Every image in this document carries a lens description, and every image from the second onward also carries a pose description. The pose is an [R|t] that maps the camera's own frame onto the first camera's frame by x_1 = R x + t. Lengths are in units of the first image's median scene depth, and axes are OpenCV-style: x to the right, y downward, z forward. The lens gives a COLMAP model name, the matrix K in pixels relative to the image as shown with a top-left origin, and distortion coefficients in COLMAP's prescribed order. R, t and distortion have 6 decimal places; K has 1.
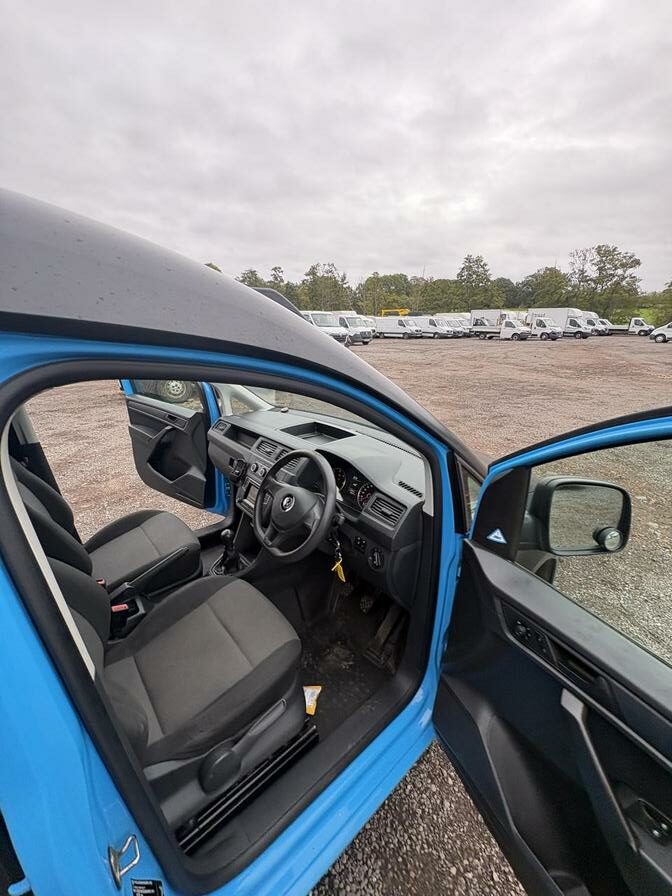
lens RADIAL K [[356.6, 0, 337.7], [0, 356.6, 447.8], [0, 0, 1]] dist [-0.000129, -0.000022]
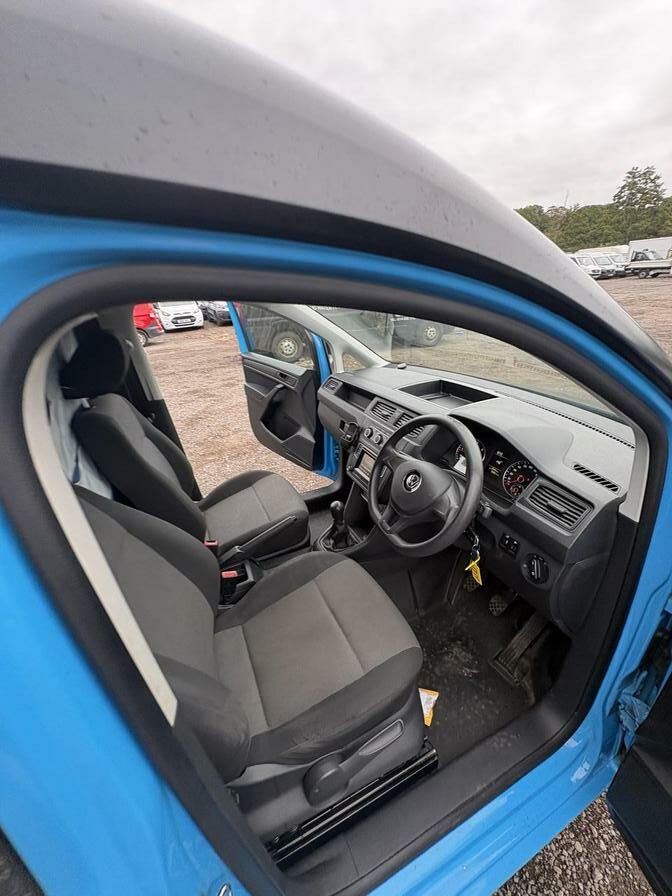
lens RADIAL K [[356.6, 0, 337.7], [0, 356.6, 447.8], [0, 0, 1]] dist [-0.000129, -0.000022]
pose [[0.958096, 0.055848, -0.280949, -0.057889], [-0.024875, 0.993326, 0.112628, -0.004040], [0.285364, -0.100920, 0.953091, 0.144656]]
